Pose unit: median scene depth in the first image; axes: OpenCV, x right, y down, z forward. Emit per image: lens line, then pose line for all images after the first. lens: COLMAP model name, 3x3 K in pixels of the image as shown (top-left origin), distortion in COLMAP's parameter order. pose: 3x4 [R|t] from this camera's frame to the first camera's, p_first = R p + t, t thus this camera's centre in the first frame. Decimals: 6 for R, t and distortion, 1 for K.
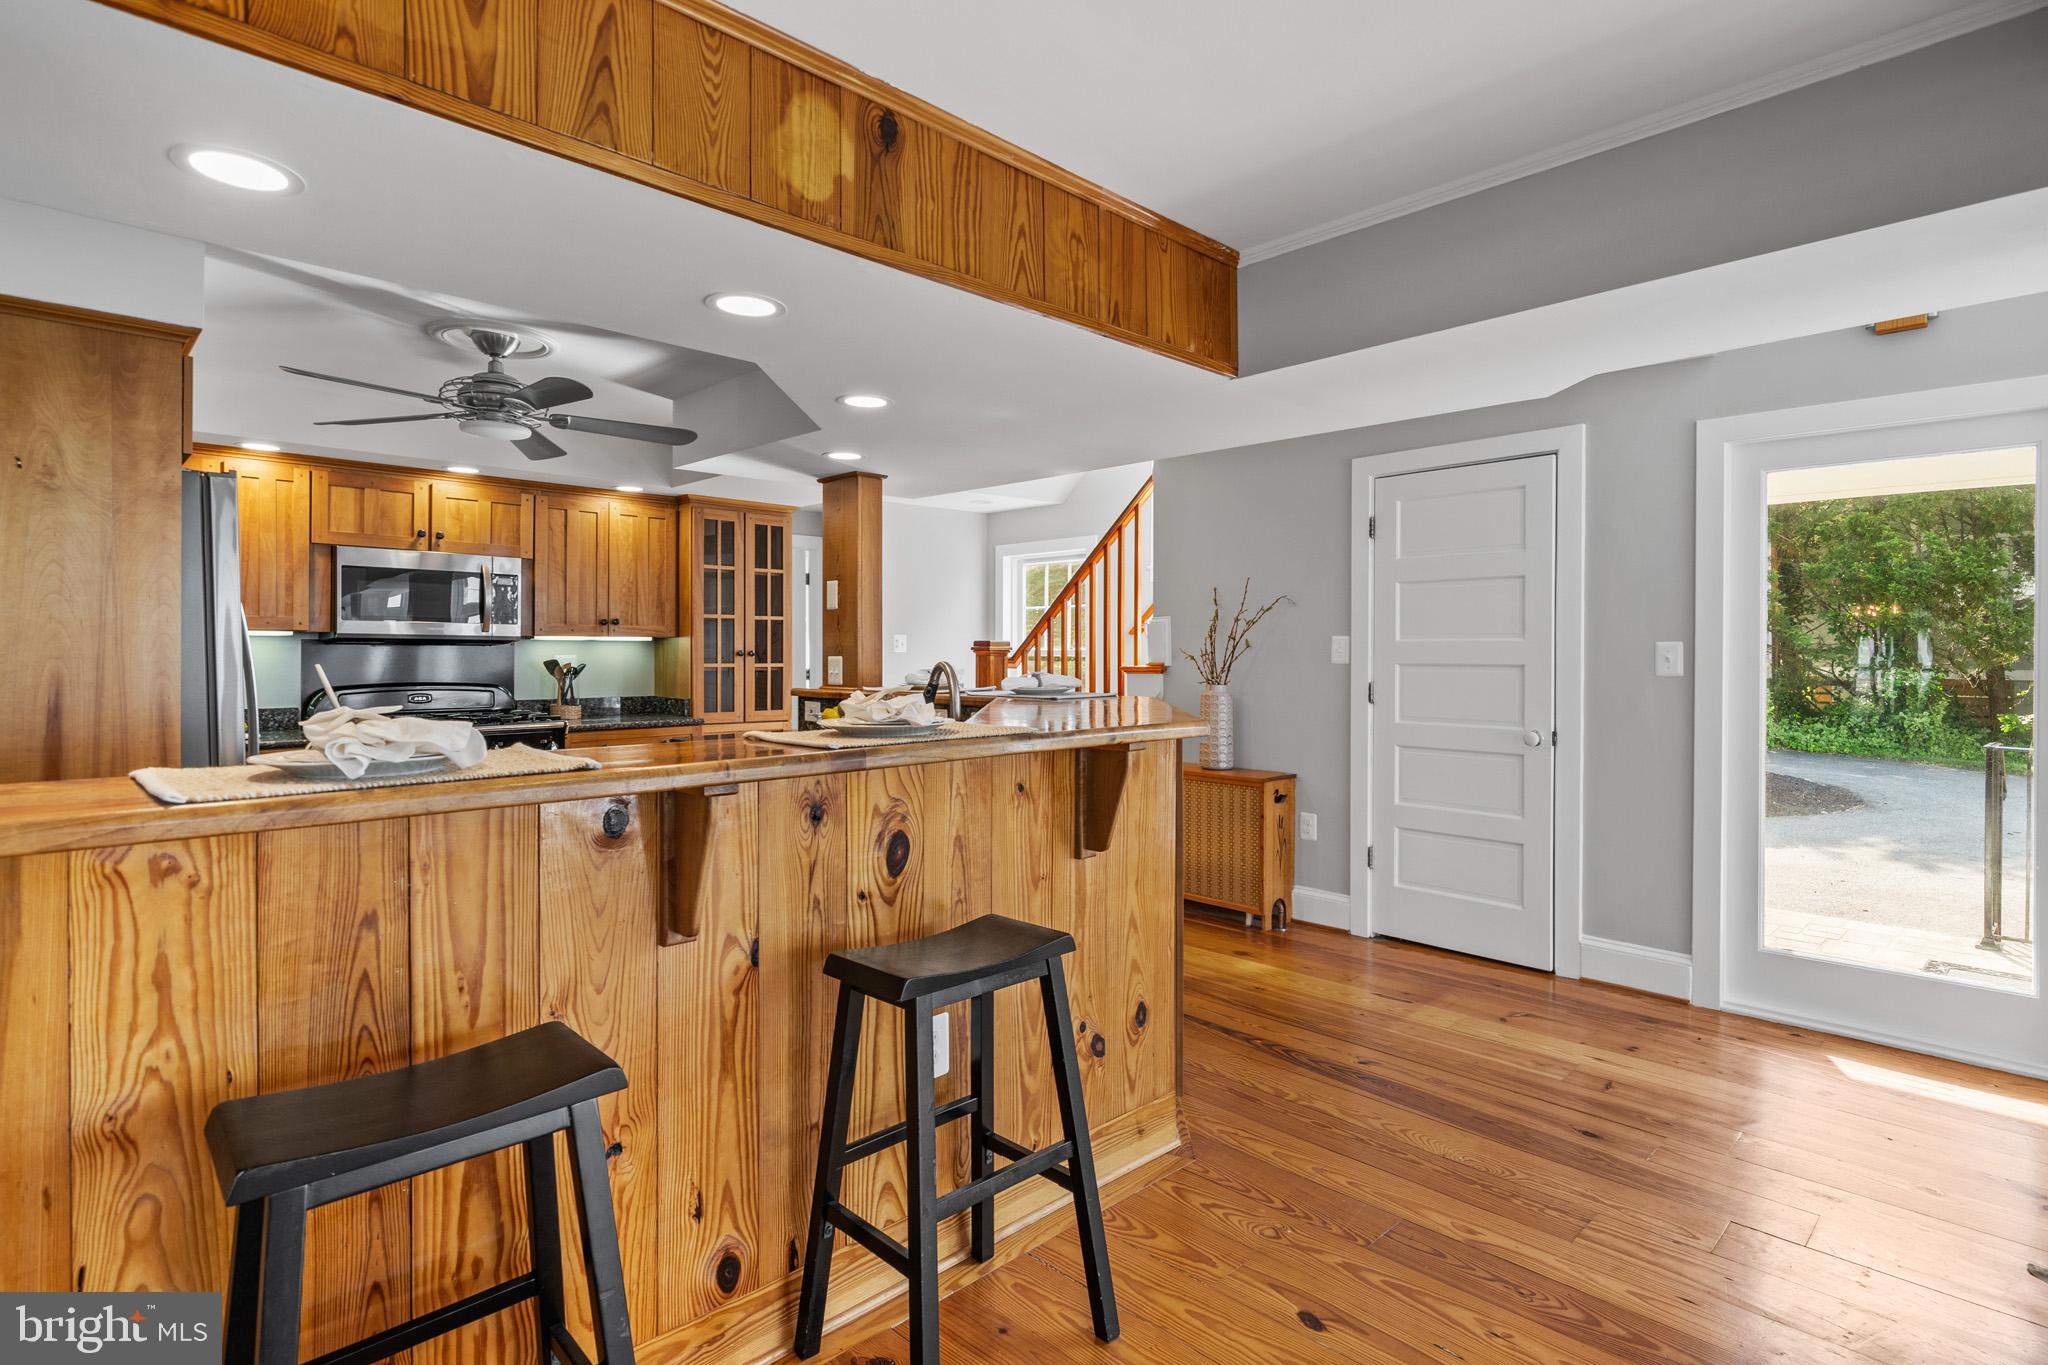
lens RADIAL K [[1029.5, 0, 1066.3], [0, 1029.5, 652.1], [0, 0, 1]] dist [-0.001942, 0.000944]
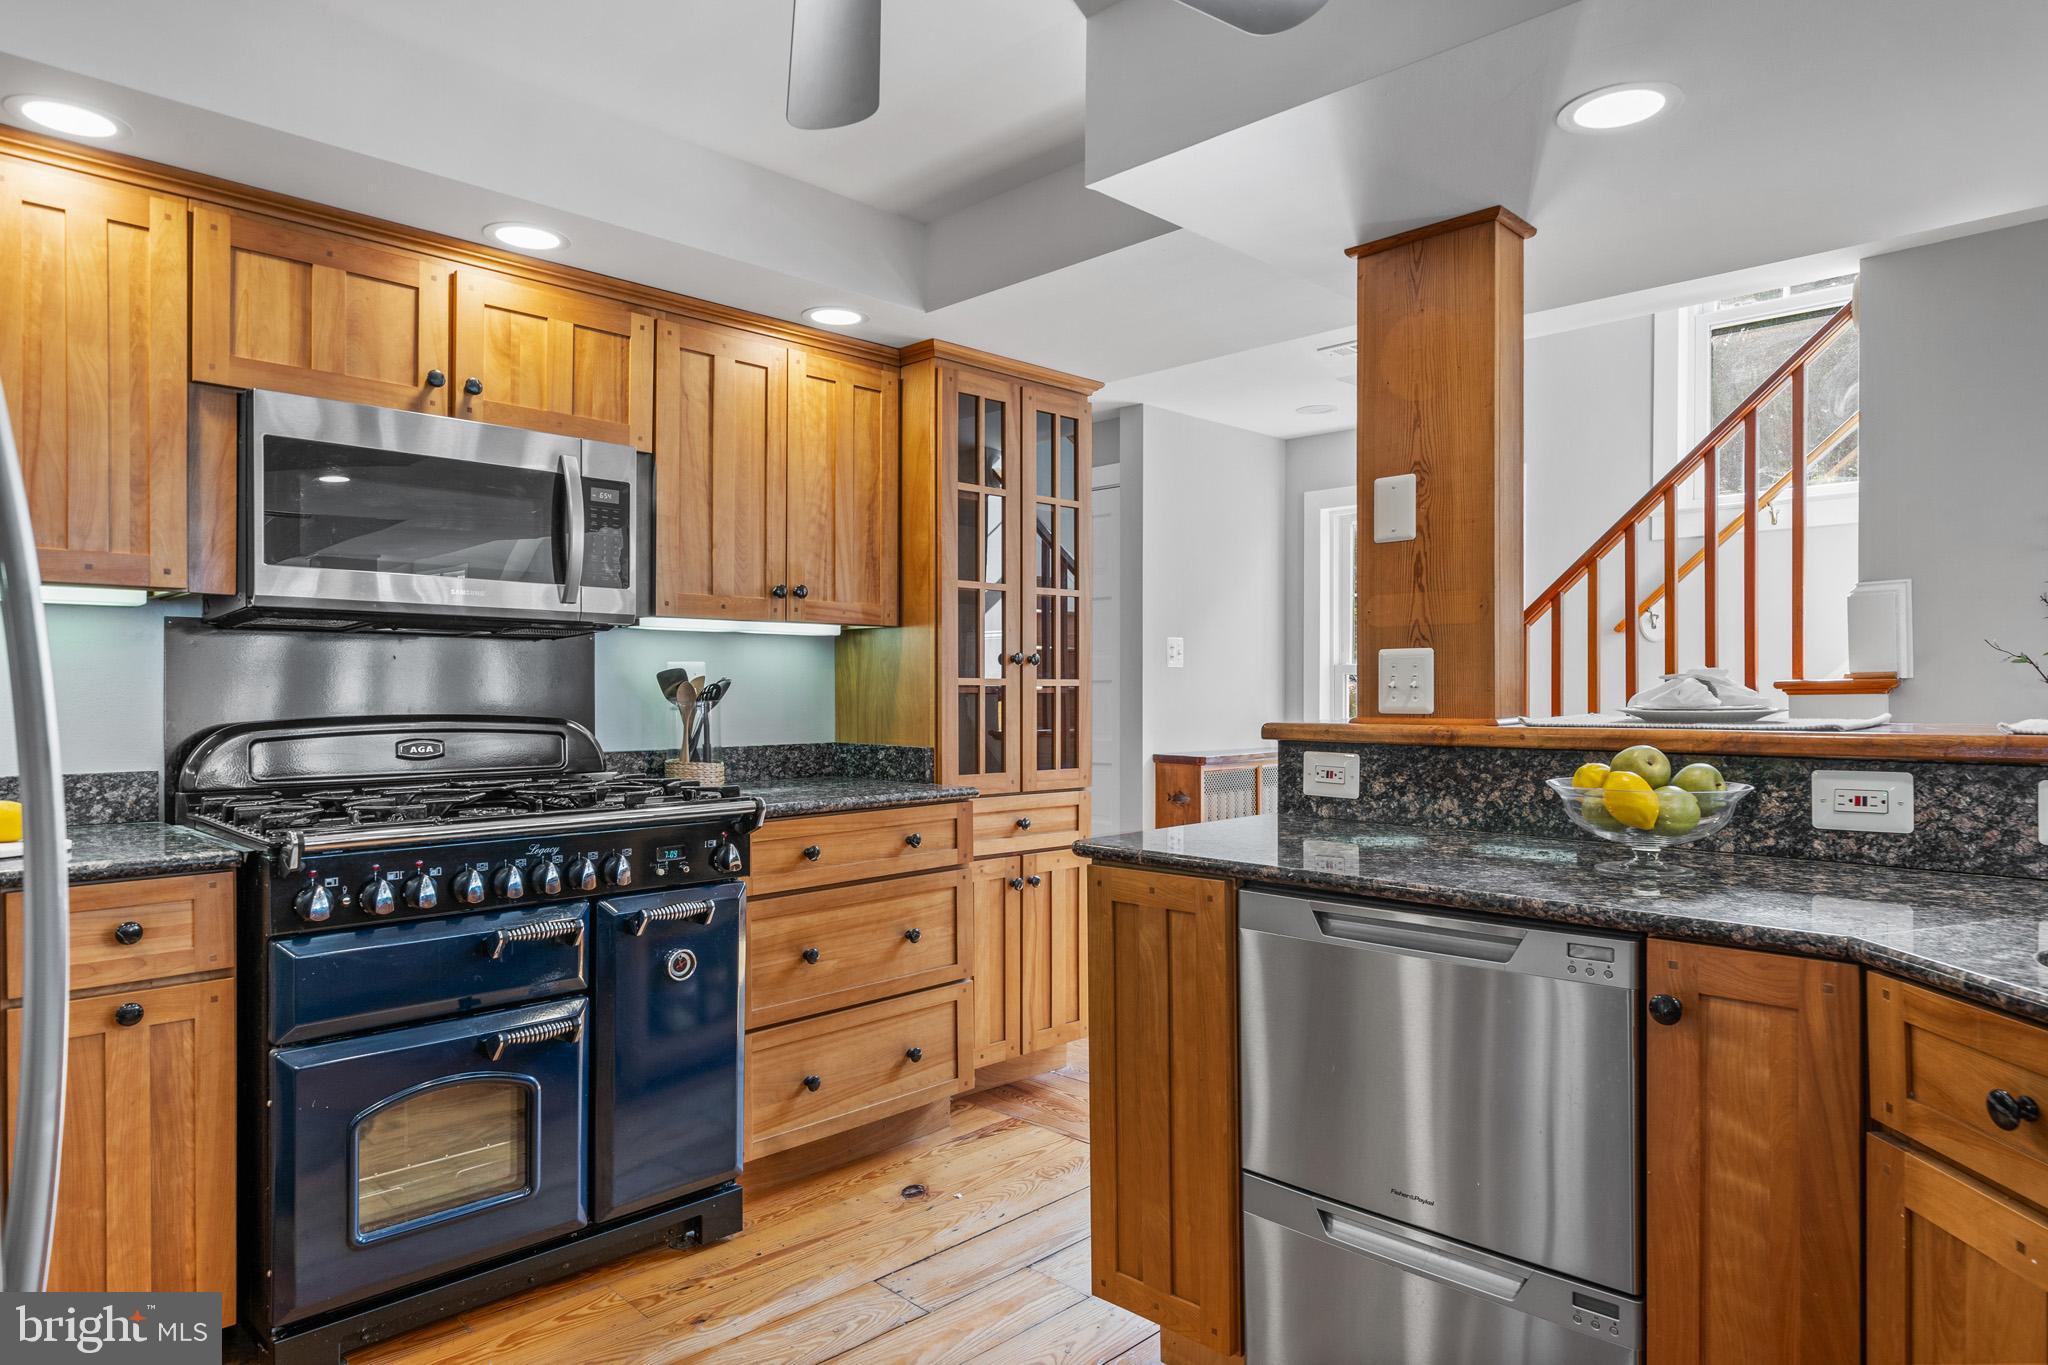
lens RADIAL K [[1197.7, 0, 1037.3], [0, 1197.7, 693.6], [0, 0, 1]] dist [-0.003513, -0.000240]
pose [[0.999940, -0.004012, 0.010229, -0.344591], [0.003997, 0.999991, 0.001489, 0.019555], [-0.010234, -0.001448, 0.999947, 0.444325]]
